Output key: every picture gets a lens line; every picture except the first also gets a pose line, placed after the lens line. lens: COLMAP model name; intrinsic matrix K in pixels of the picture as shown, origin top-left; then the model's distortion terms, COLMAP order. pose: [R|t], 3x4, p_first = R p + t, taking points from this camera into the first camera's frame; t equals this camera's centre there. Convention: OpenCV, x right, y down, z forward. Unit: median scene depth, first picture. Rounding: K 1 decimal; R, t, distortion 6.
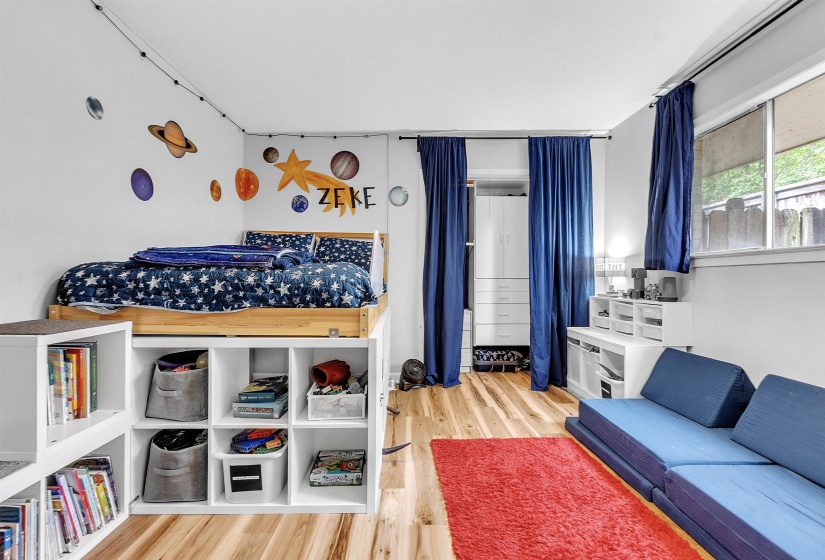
lens RADIAL K [[358.7, 0, 406.2], [0, 358.7, 279.6], [0, 0, 1]] dist [-0.001943, 0.000189]
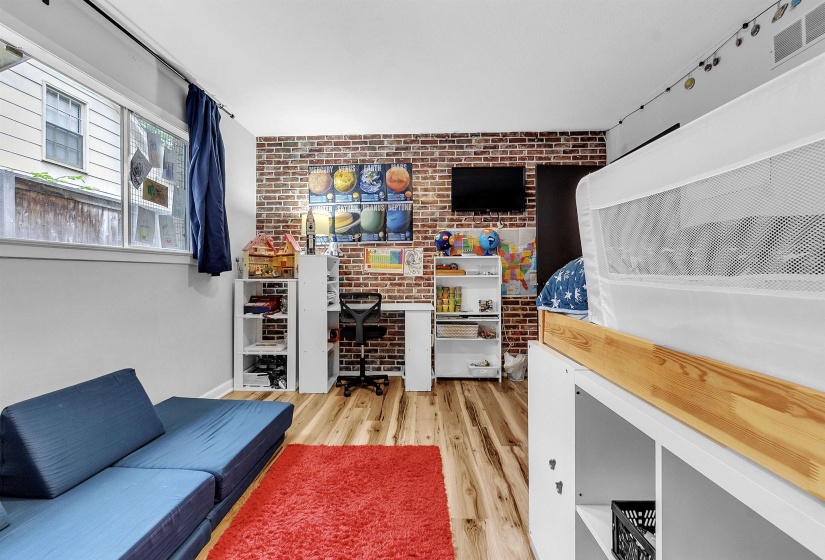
lens RADIAL K [[358.7, 0, 406.2], [0, 358.7, 279.6], [0, 0, 1]] dist [-0.001943, 0.000189]
pose [[-0.998842, 0.009050, 0.047261, 0.184252], [0.009407, 0.999929, 0.007348, 0.003735], [-0.047191, 0.007784, -0.998856, 2.004822]]
